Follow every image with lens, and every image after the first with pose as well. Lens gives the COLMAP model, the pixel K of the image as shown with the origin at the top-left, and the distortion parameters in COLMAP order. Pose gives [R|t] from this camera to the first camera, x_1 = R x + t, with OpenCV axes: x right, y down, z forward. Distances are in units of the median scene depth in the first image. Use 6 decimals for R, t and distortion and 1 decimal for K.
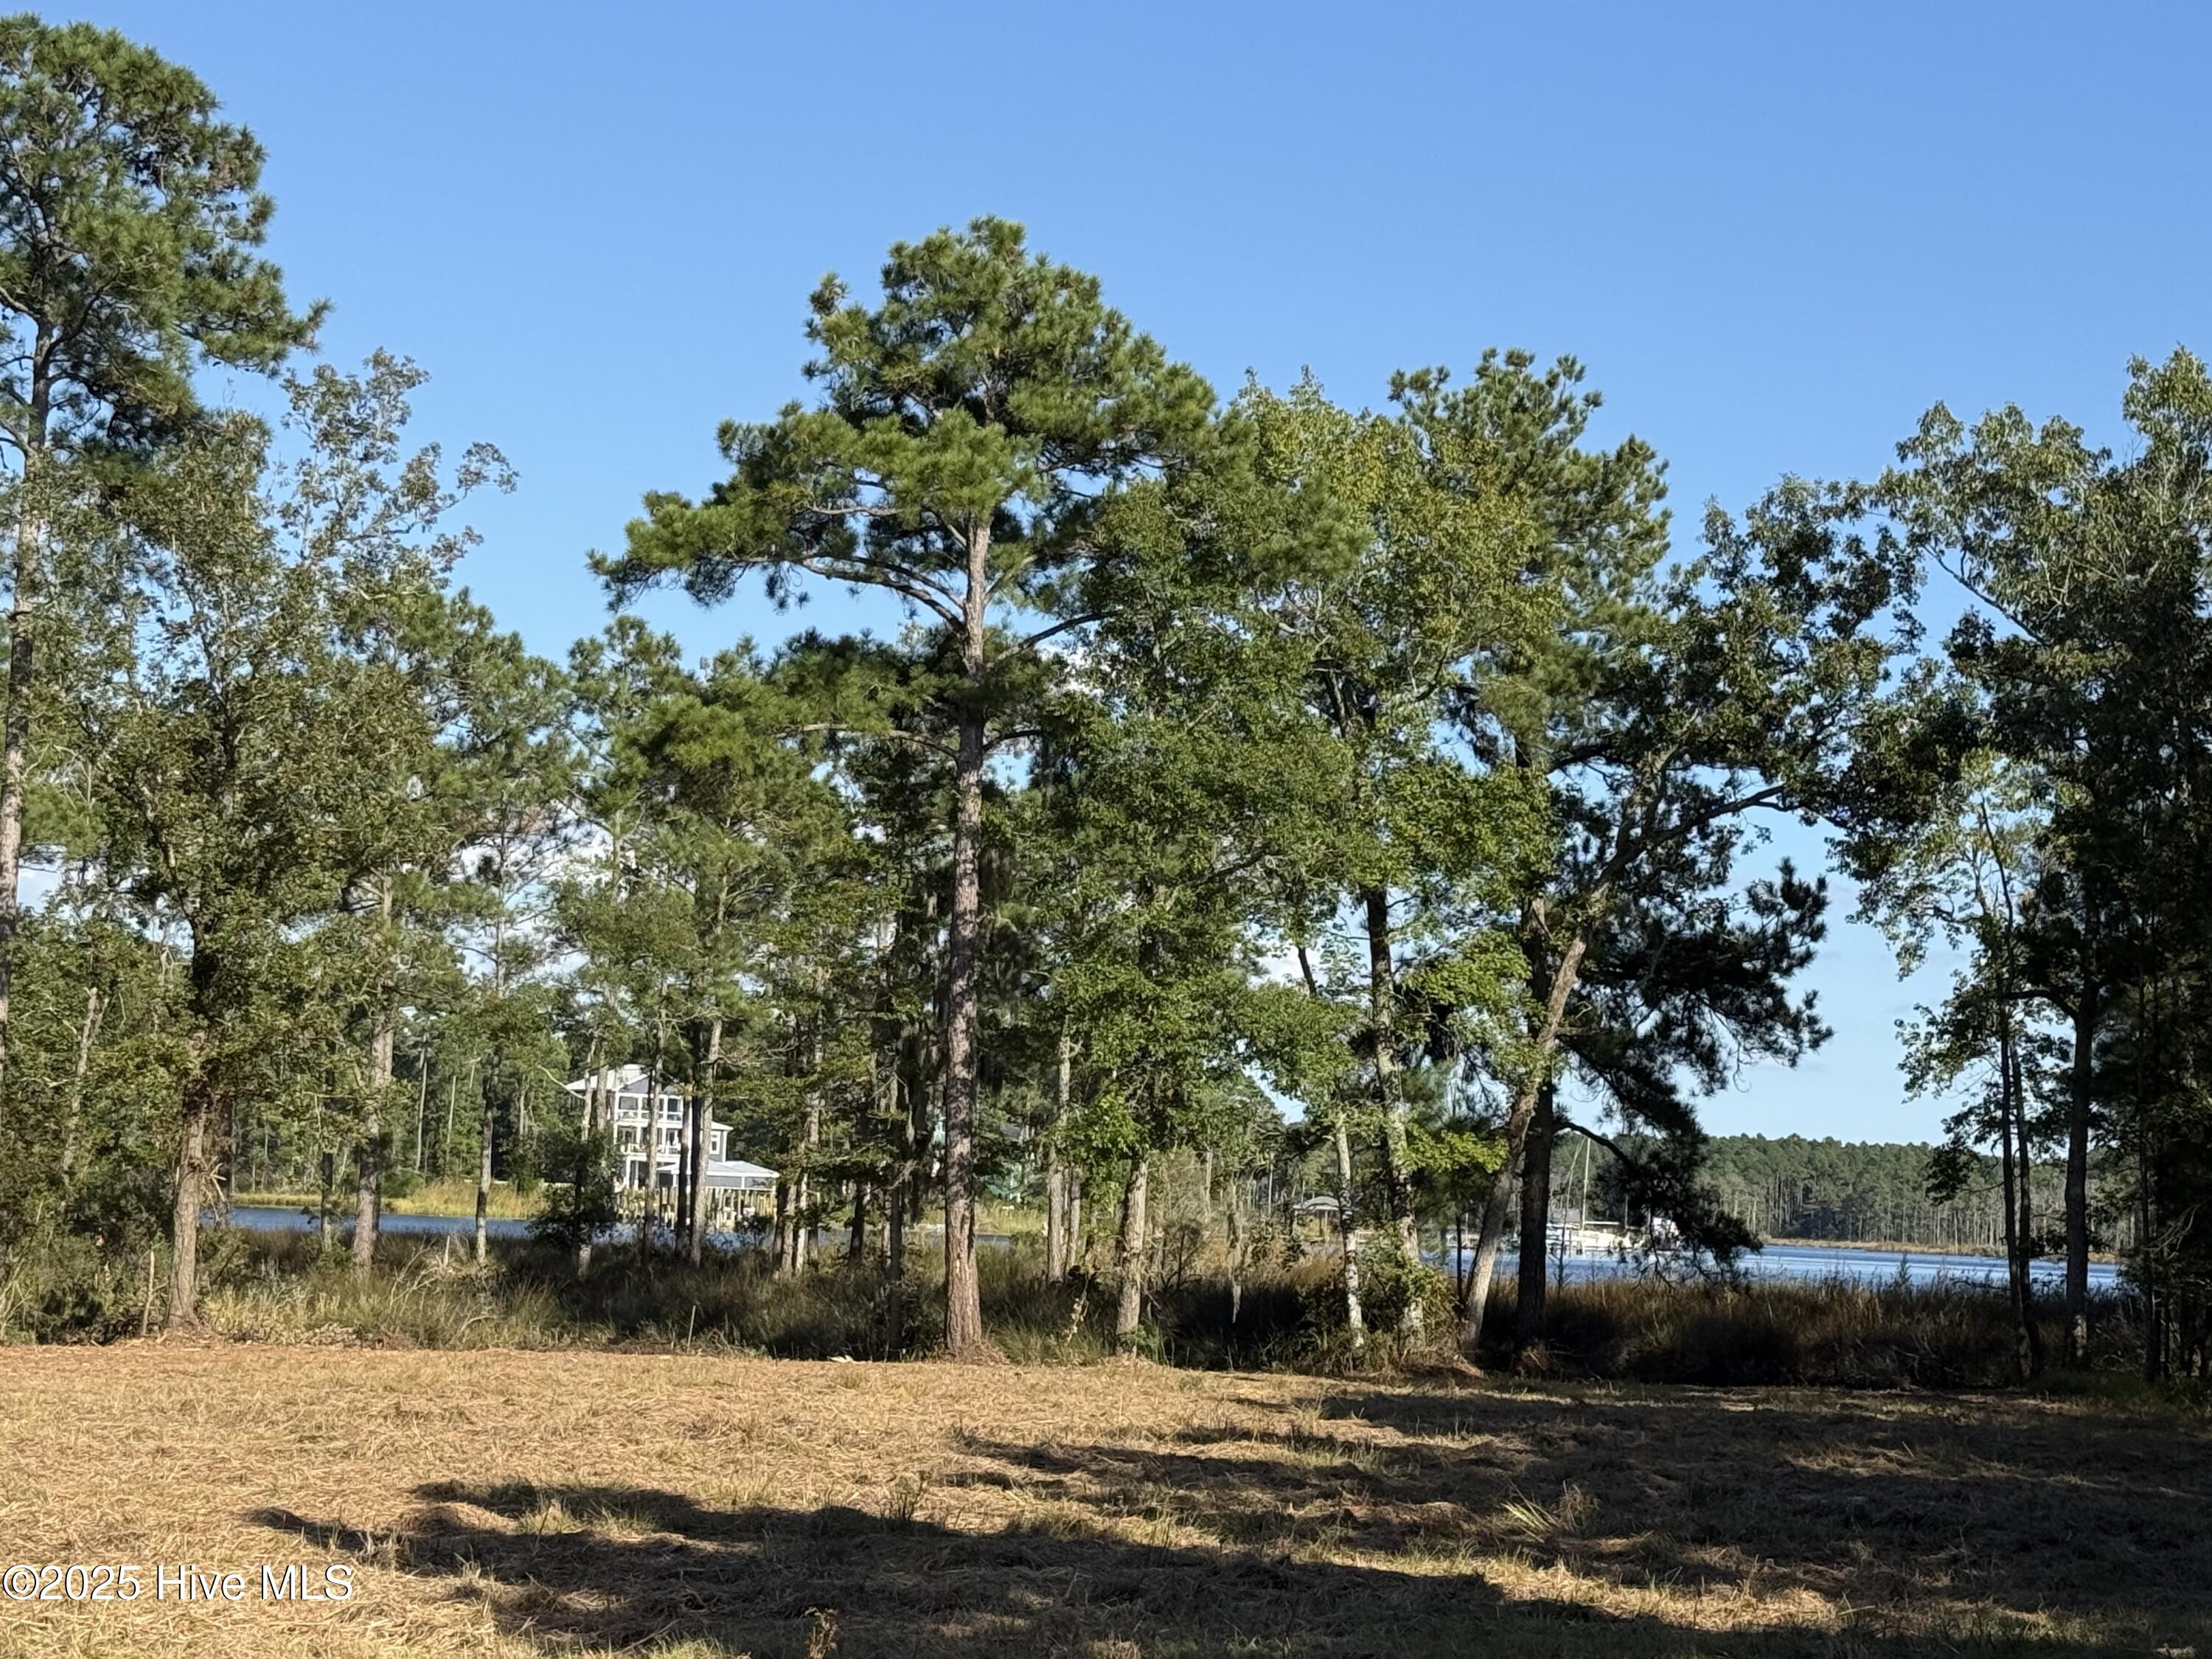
lens RADIAL K [[4289.3, 0, 992.1], [0, 4289.3, 775.3], [0, 0, 1]] dist [0.100238, 0.000000]
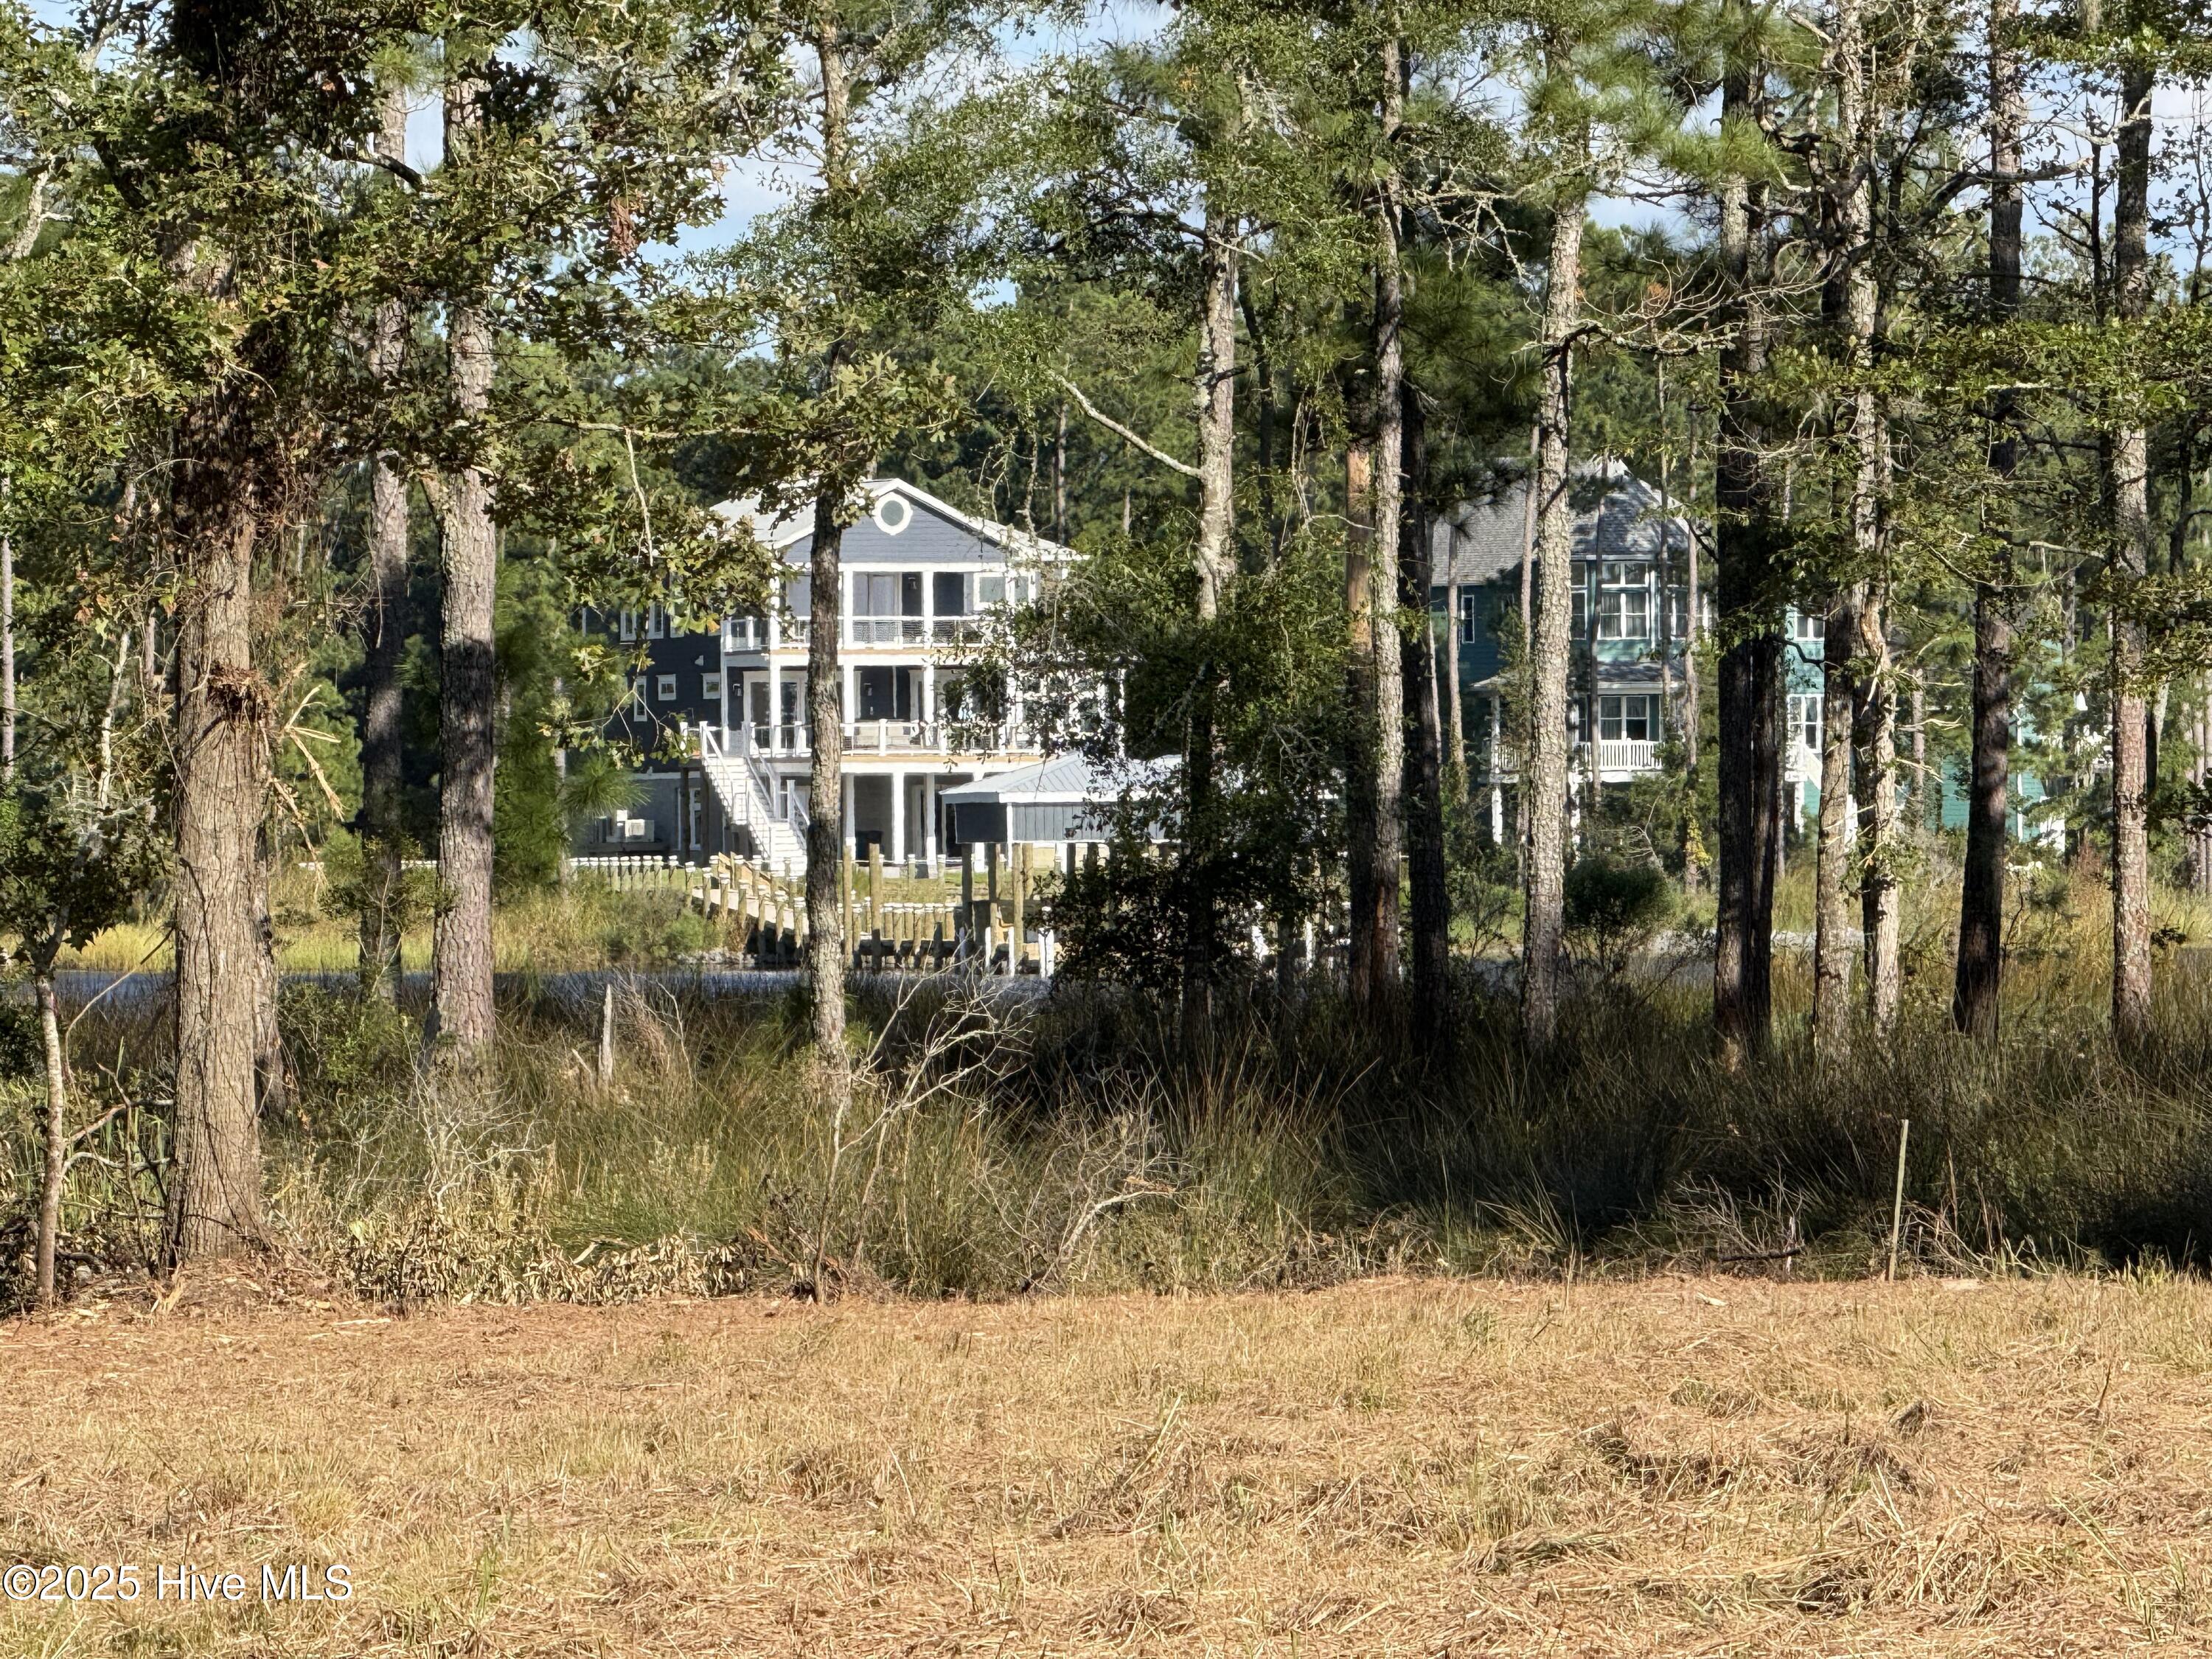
lens RADIAL K [[13740.4, 0, 1104.2], [0, 13740.4, 827.7], [0, 0, 1]] dist [0.084344, 0.000000]
pose [[0.996769, -0.050562, -0.062418, -0.057383], [0.056304, 0.993983, 0.093953, 0.013648], [0.057292, -0.097164, 0.993618, 0.080767]]
